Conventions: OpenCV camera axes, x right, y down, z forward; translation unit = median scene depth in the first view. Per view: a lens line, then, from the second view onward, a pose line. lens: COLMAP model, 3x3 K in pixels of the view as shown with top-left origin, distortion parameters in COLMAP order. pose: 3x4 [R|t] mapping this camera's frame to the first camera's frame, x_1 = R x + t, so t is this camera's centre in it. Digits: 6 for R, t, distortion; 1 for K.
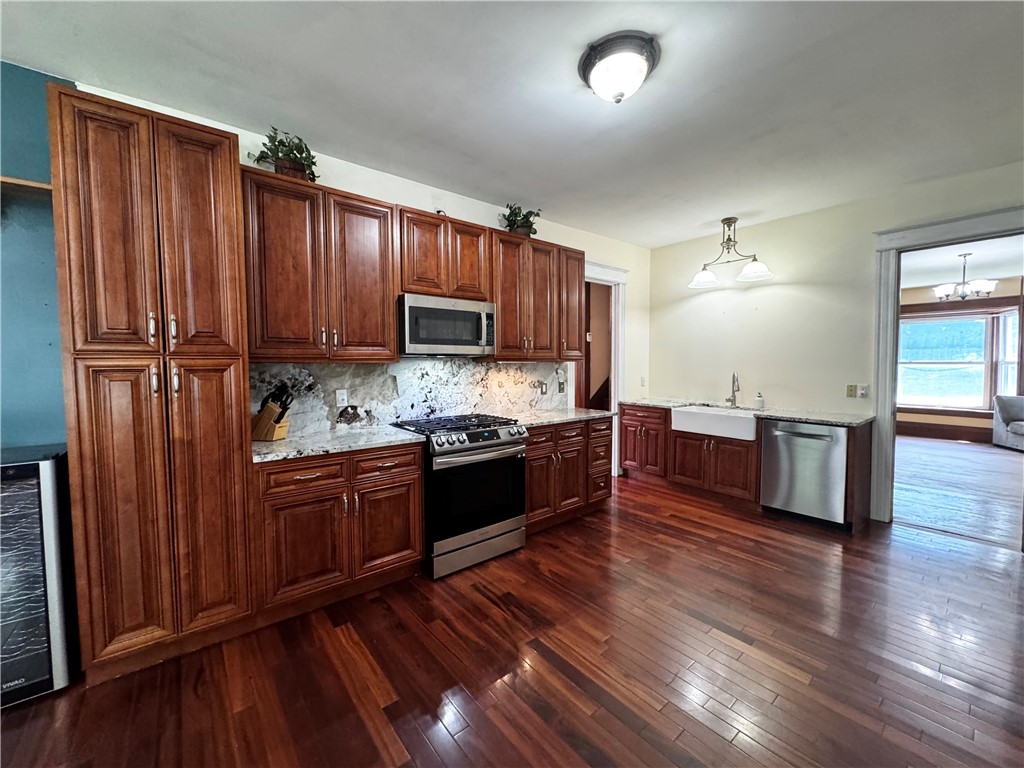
lens RADIAL K [[406.9, 0, 512.5], [0, 406.9, 384.0], [0, 0, 1]] dist [-0.003266, -0.000668]
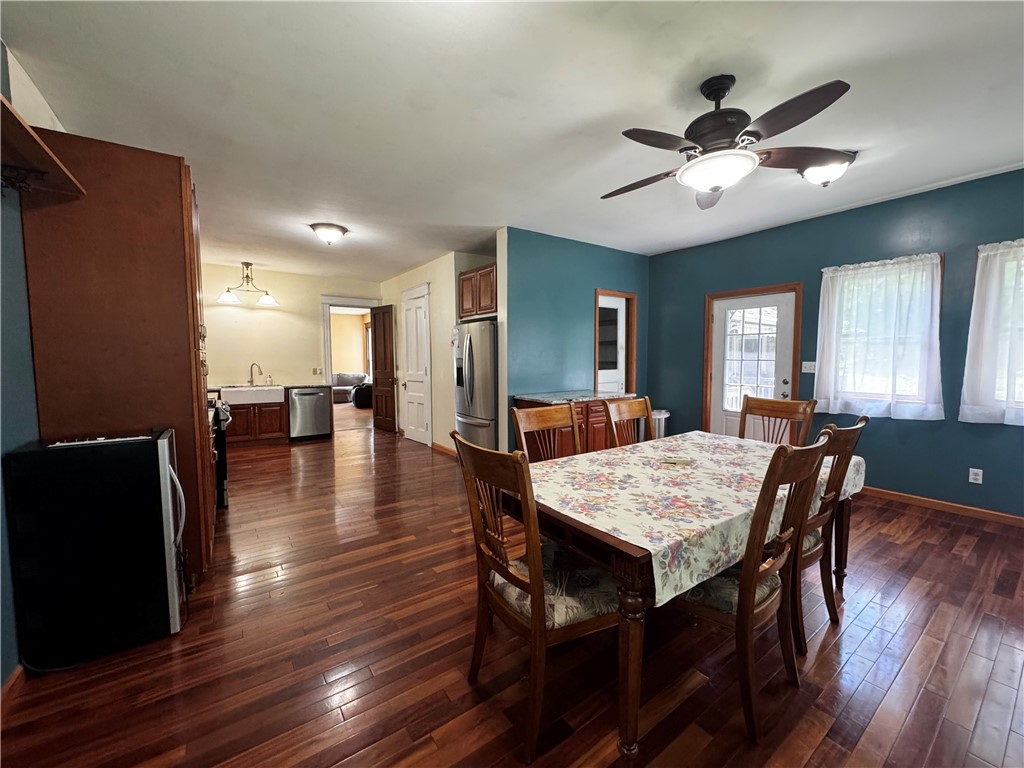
lens RADIAL K [[406.9, 0, 513.8], [0, 406.9, 382.6], [0, 0, 1]] dist [-0.003266, -0.000668]
pose [[0.070482, -0.061078, 0.995641, -1.004537], [0.055020, 0.996842, 0.057257, 0.012595], [-0.995995, 0.050744, 0.073620, -0.100313]]
